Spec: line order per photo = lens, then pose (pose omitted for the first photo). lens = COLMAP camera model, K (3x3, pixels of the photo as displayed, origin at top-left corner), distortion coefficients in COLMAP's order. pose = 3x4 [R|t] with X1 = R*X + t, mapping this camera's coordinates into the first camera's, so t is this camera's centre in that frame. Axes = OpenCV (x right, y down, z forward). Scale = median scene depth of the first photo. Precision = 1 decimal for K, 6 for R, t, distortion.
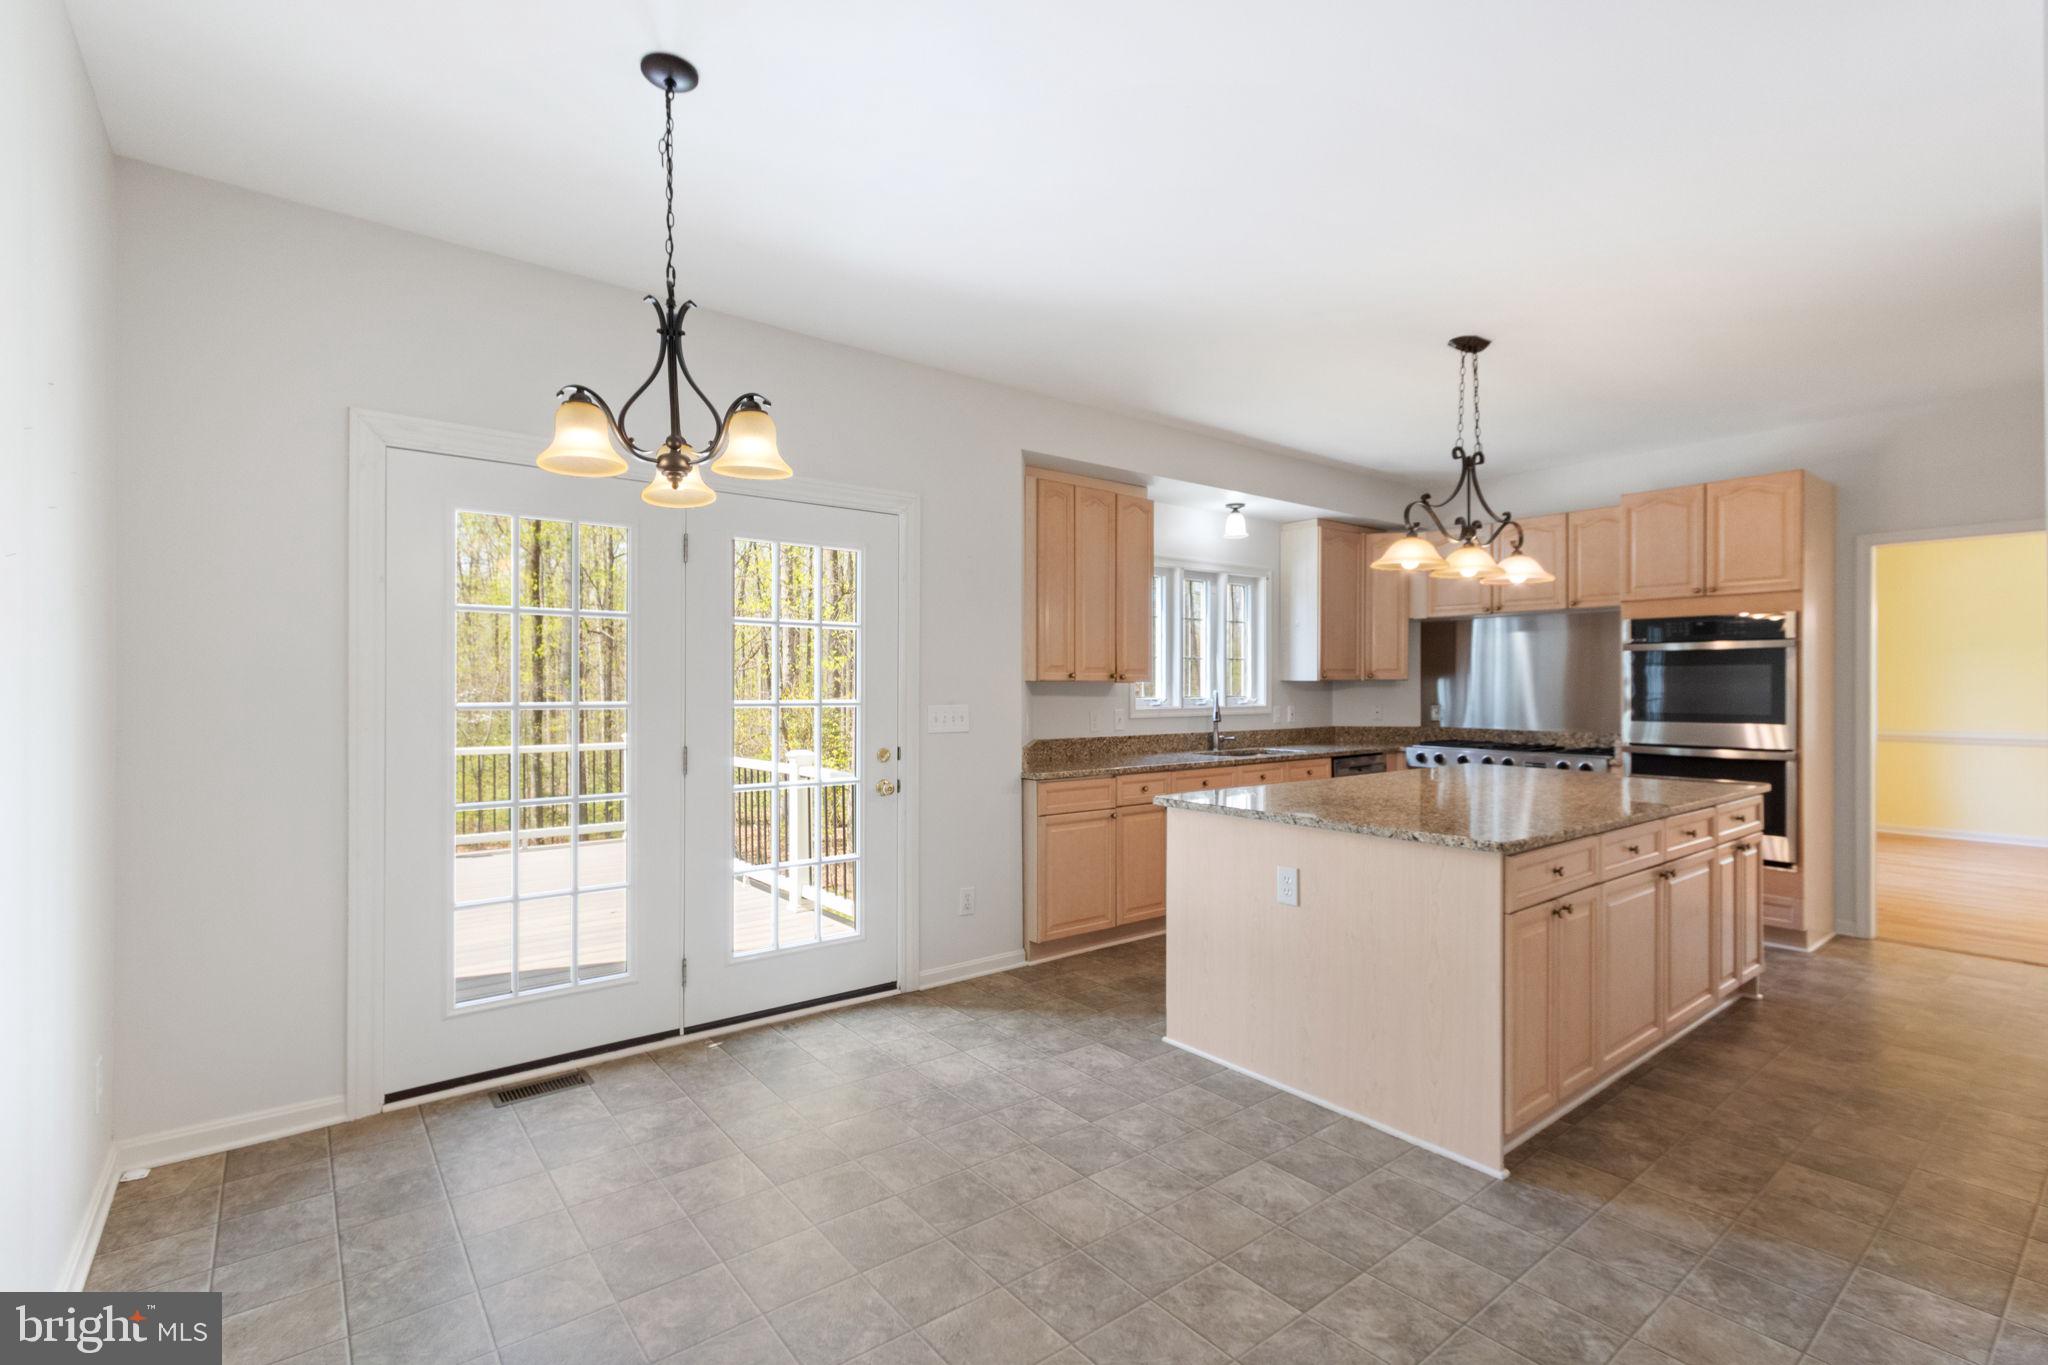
lens RADIAL K [[930.5, 0, 1028.2], [0, 930.5, 688.9], [0, 0, 1]] dist [0.007177, -0.000104]
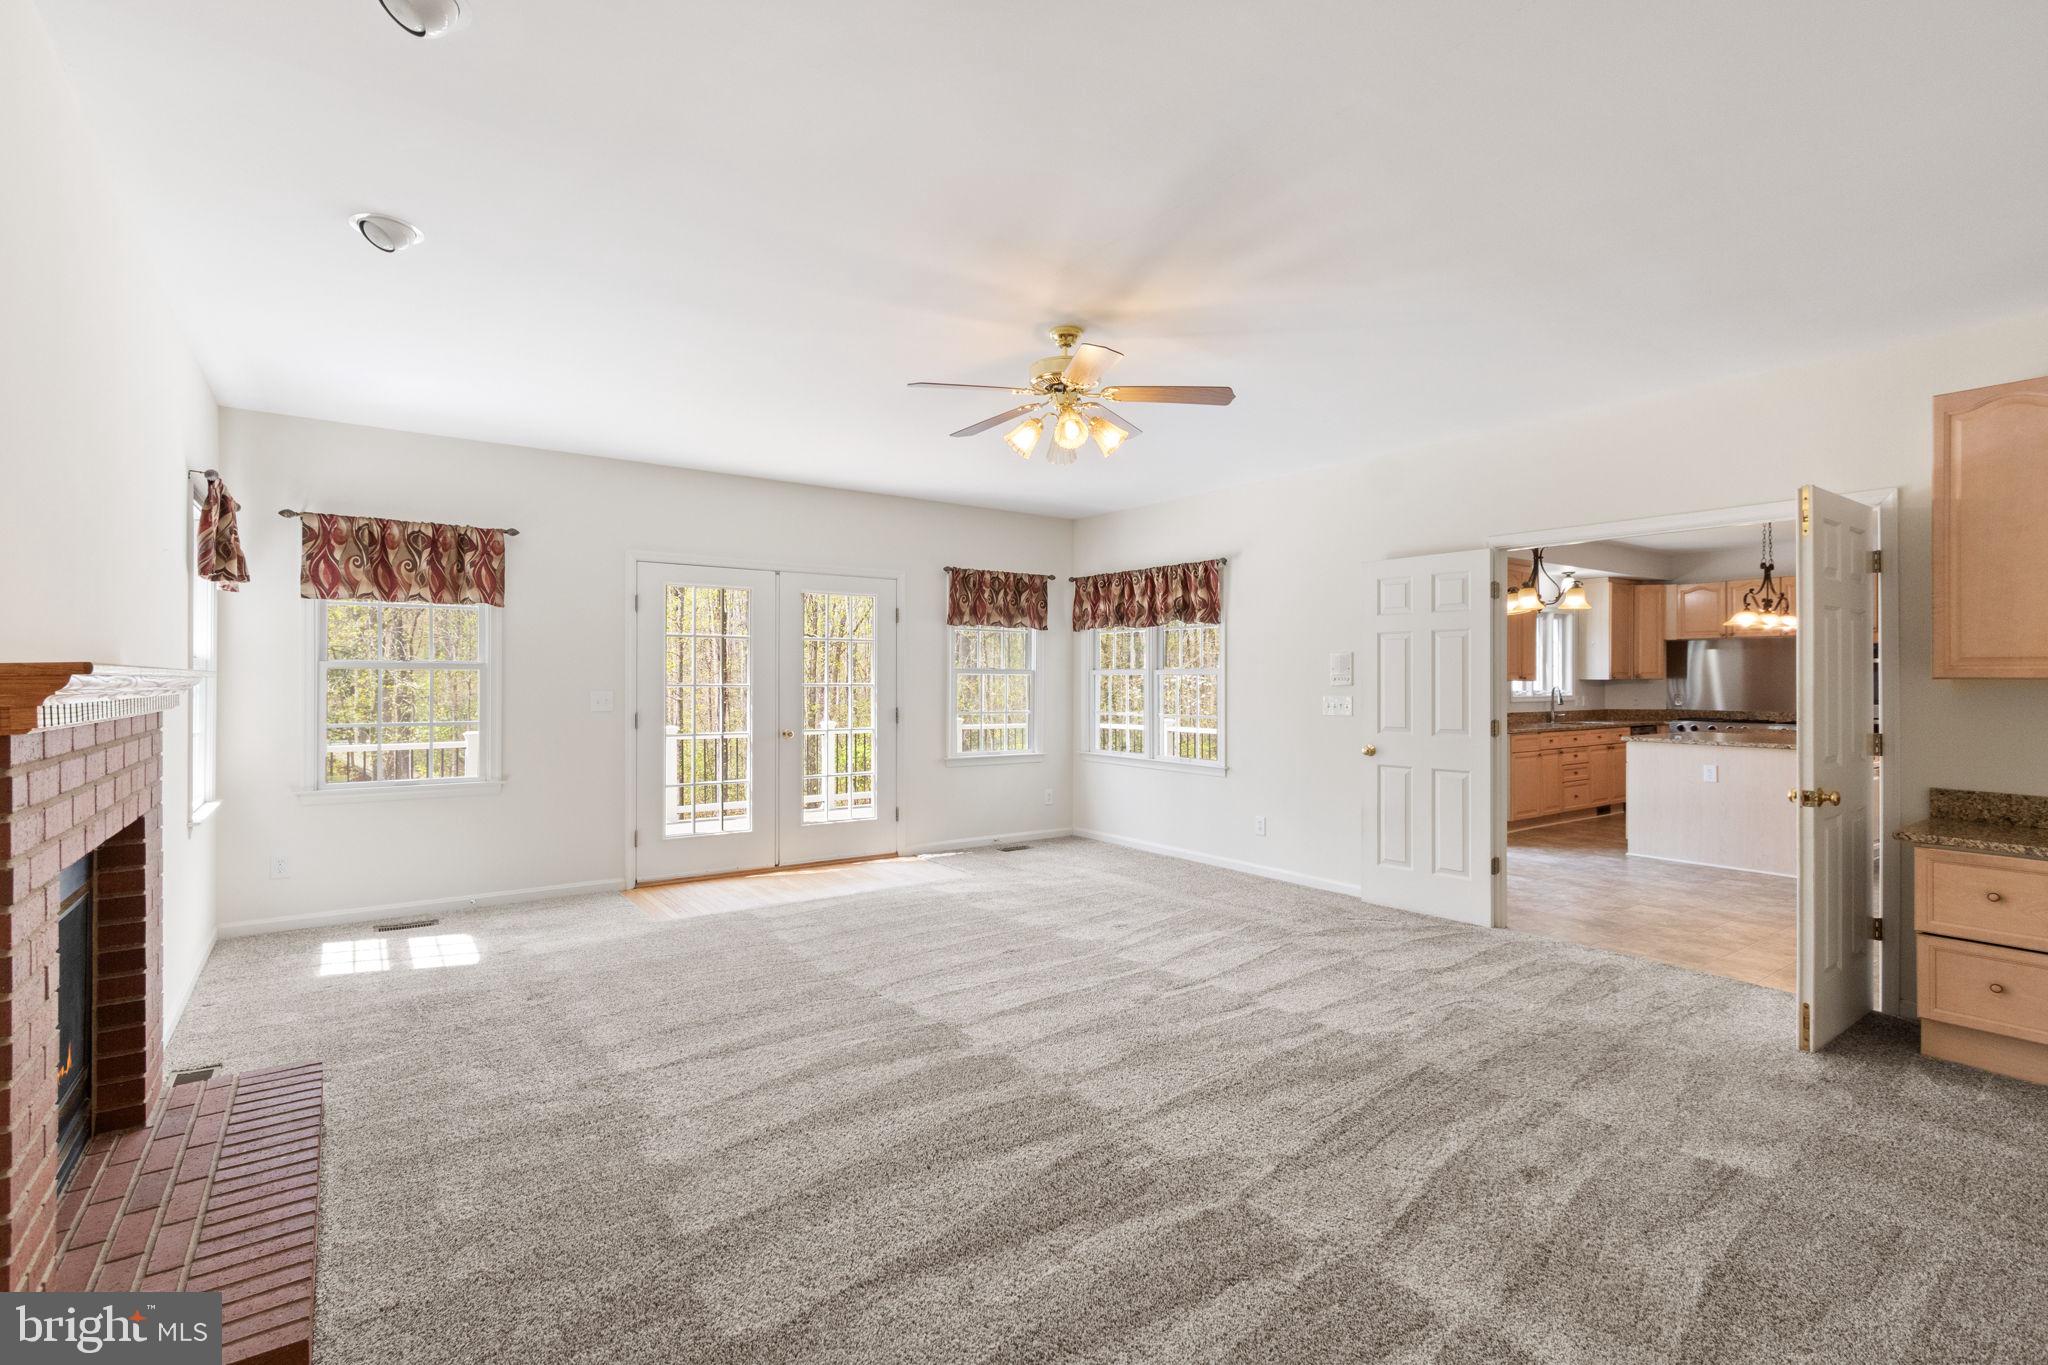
lens RADIAL K [[930.5, 0, 1012.8], [0, 930.5, 673.1], [0, 0, 1]] dist [0.007177, -0.000104]
pose [[0.999068, 0.002817, -0.043079, -0.790215], [-0.003251, 0.999945, -0.009998, -0.000715], [0.043049, 0.010128, 0.999022, -0.792134]]
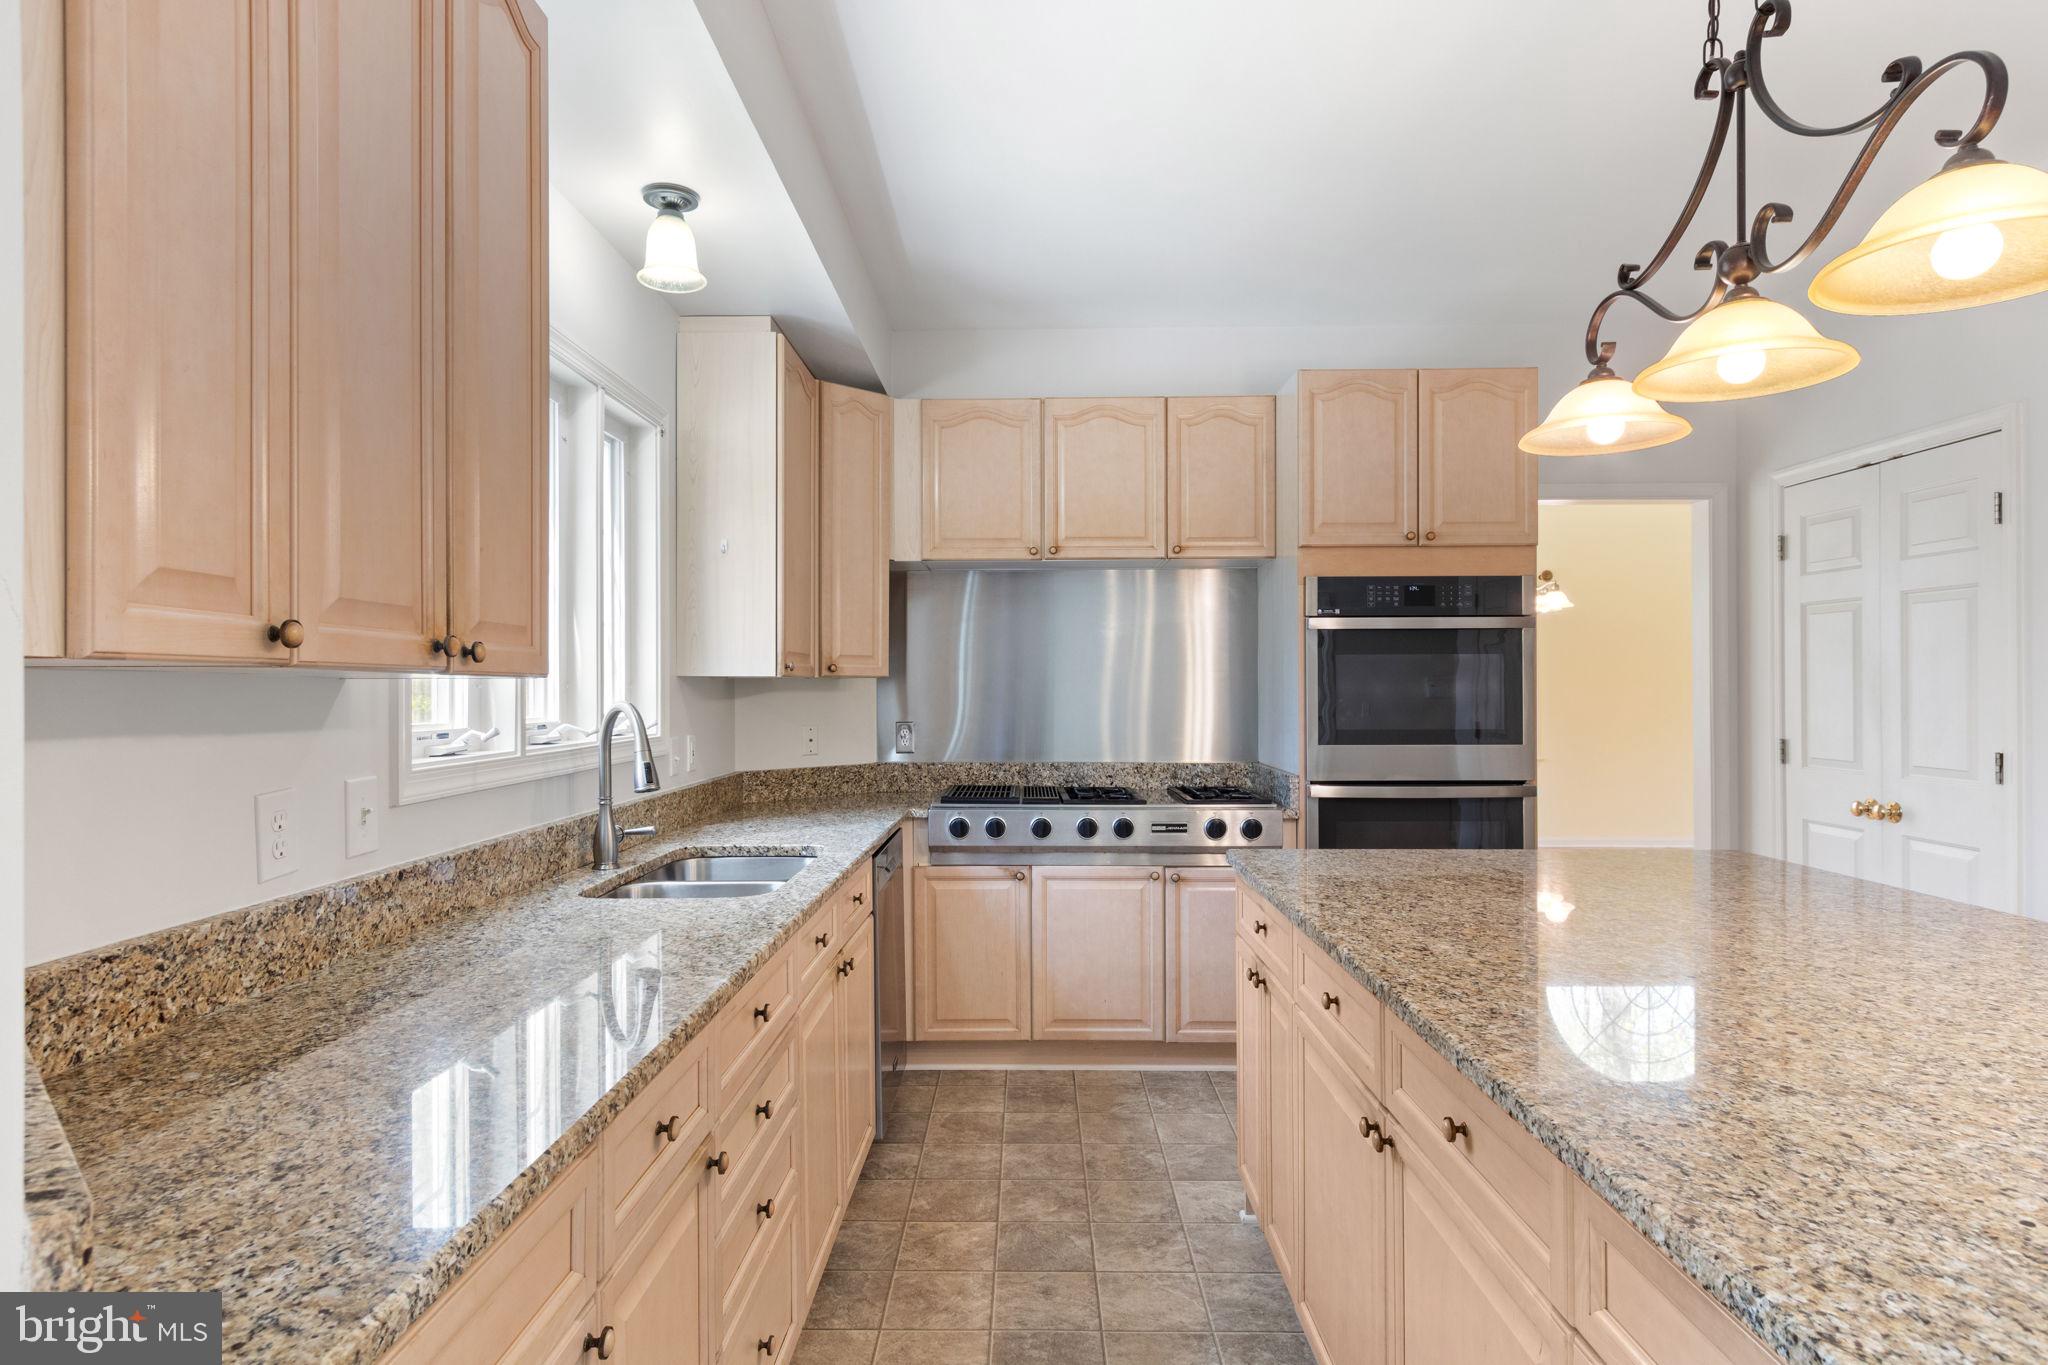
lens RADIAL K [[1062.6, 0, 975.3], [0, 1062.6, 703.0], [0, 0, 1]] dist [0.002021, -0.000074]
pose [[0.637490, -0.012226, 0.770362, -0.029478], [0.005662, 0.999921, 0.011184, -0.001604], [-0.770438, -0.002767, 0.637509, 0.735006]]
